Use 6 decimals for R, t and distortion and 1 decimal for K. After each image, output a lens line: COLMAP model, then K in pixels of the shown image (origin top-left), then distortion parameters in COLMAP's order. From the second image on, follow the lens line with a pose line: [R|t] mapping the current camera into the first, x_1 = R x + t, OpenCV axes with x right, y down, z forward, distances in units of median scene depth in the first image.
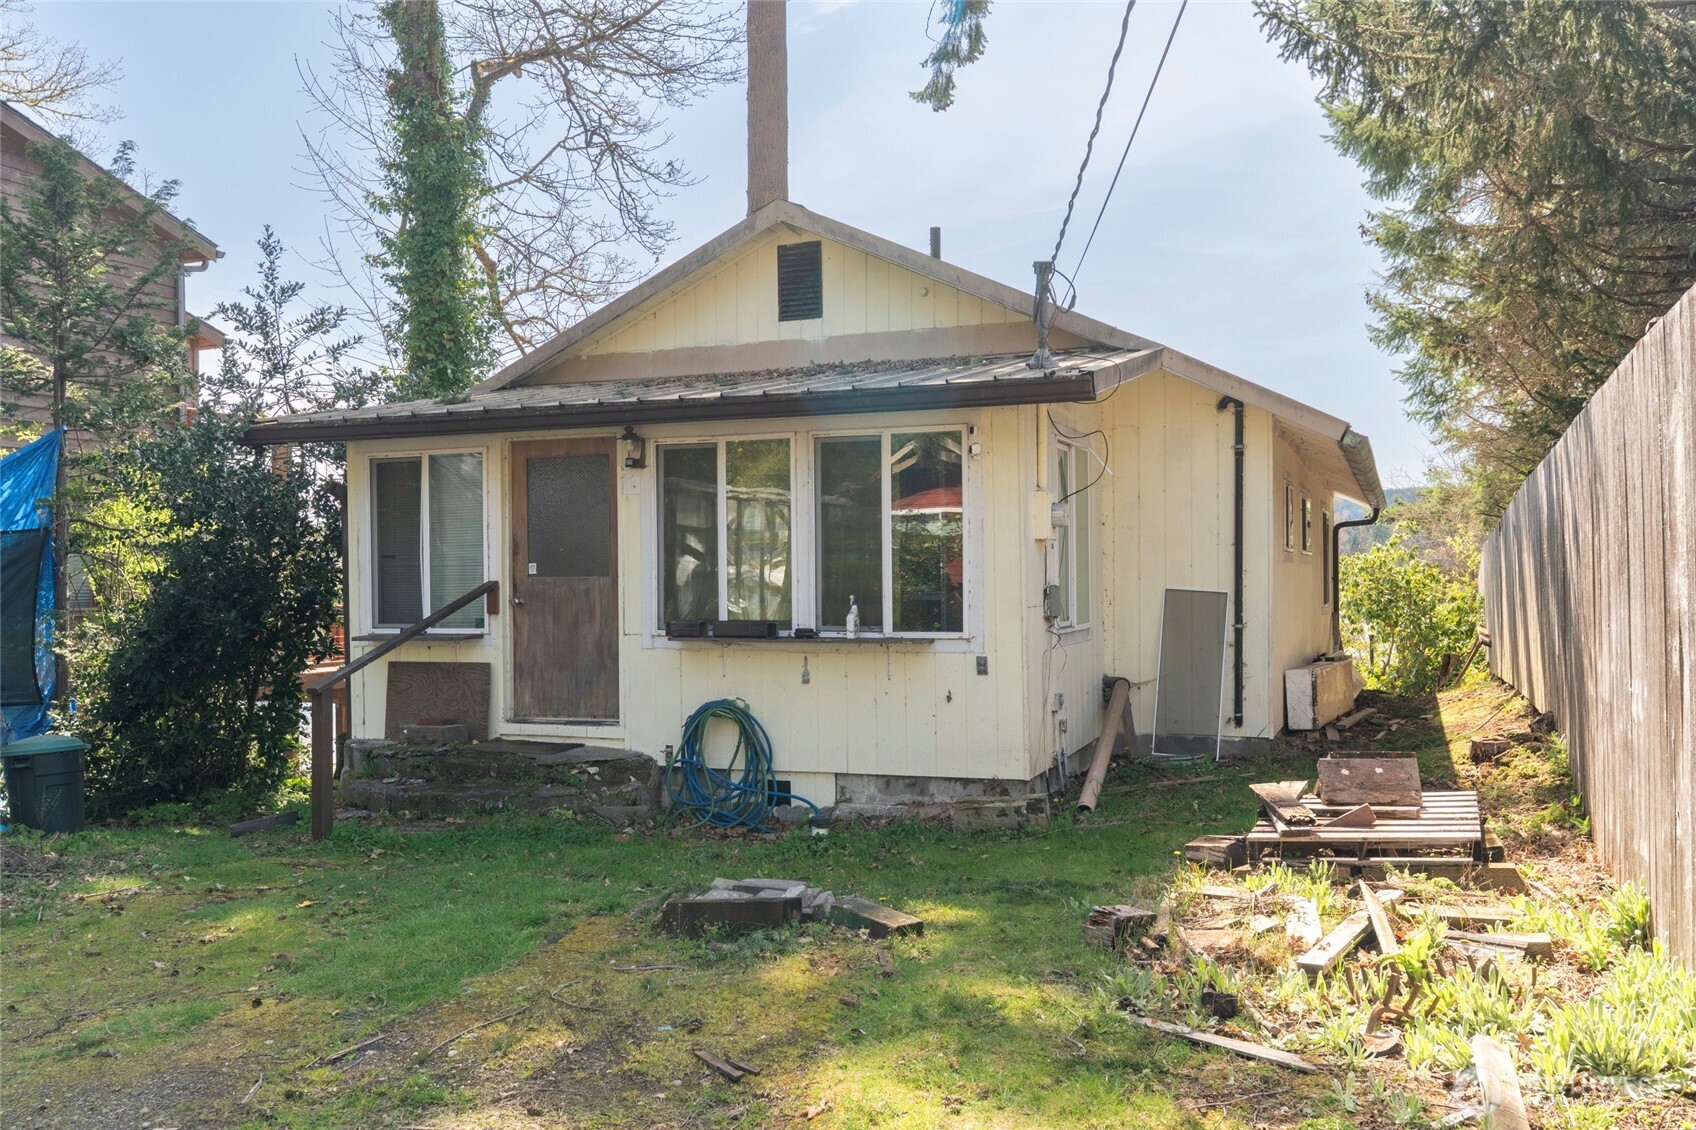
lens RADIAL K [[1422.1, 0, 848.0], [0, 1422.1, 563.6], [0, 0, 1]] dist [0.015443, 0.004628]
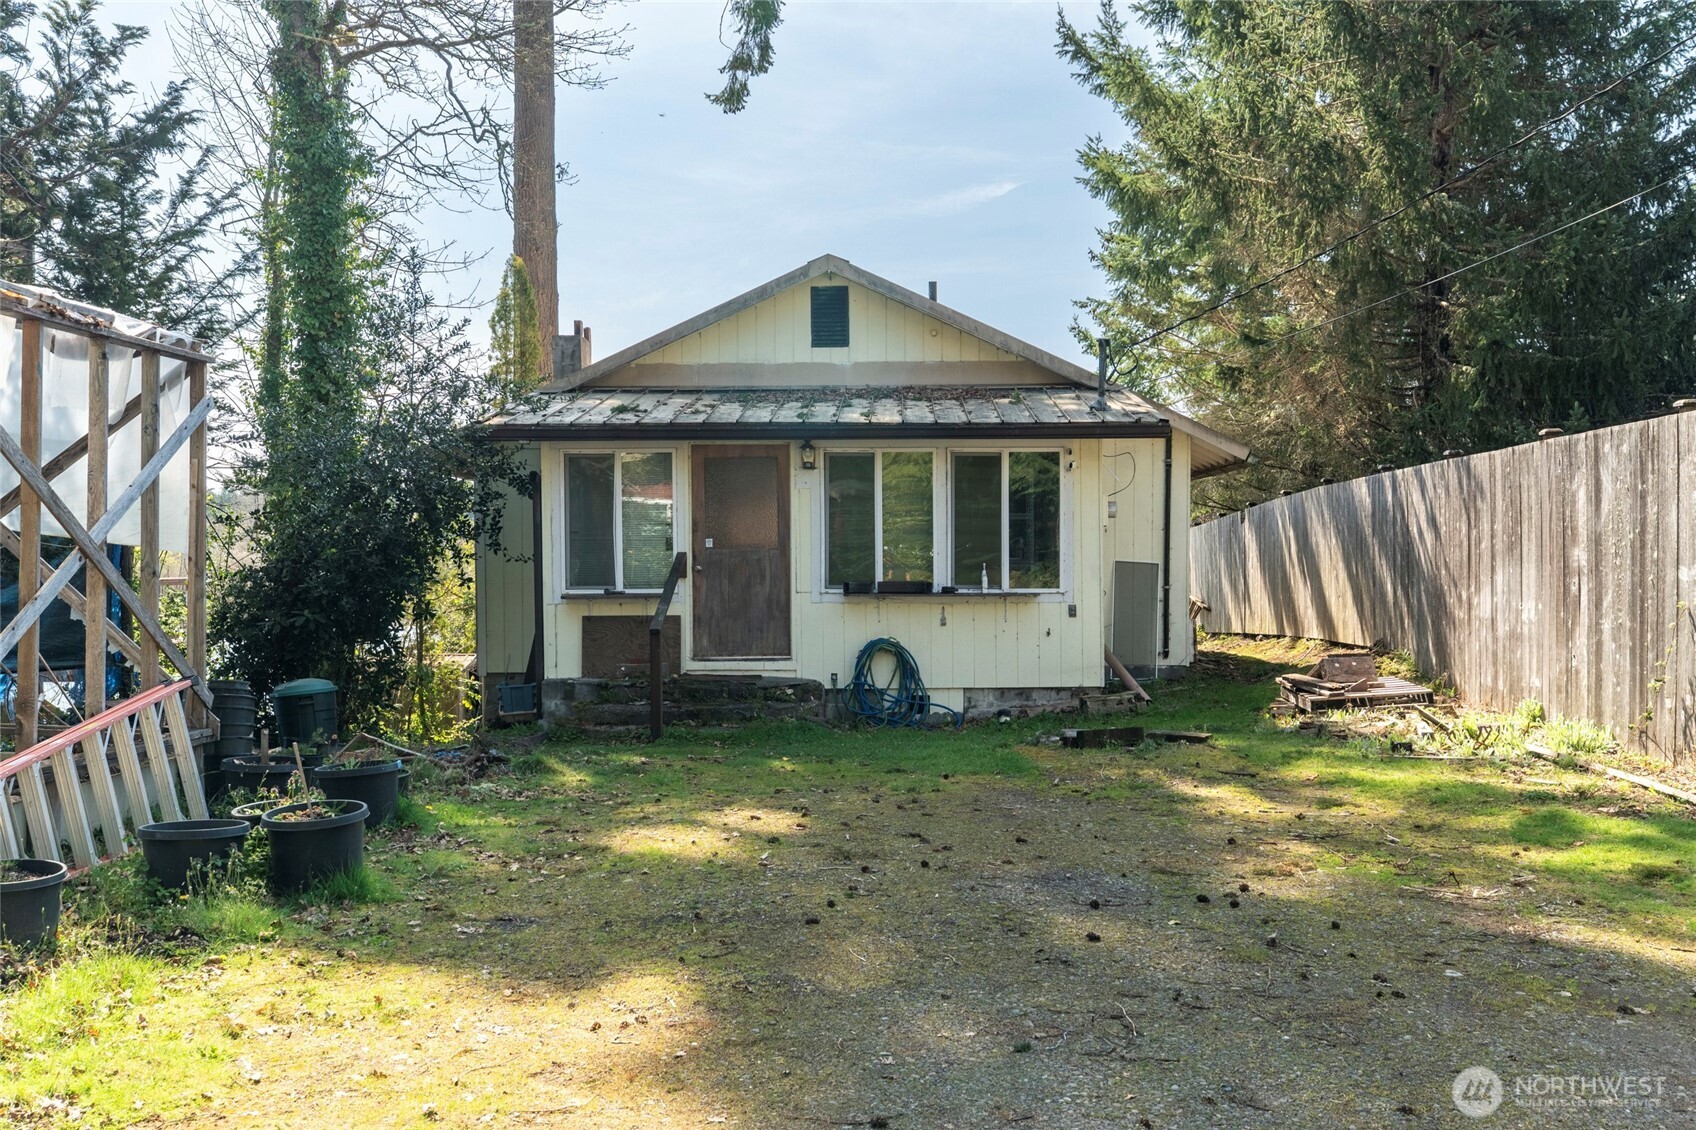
lens RADIAL K [[1704.2, 0, 847.8], [0, 1704.2, 564.8], [0, 0, 1]] dist [0.007059, 0.000000]
pose [[0.940451, 0.003290, 0.339914, -0.661310], [-0.008400, 0.999873, 0.013563, 0.001331], [-0.339826, -0.015611, 0.940359, -0.535056]]
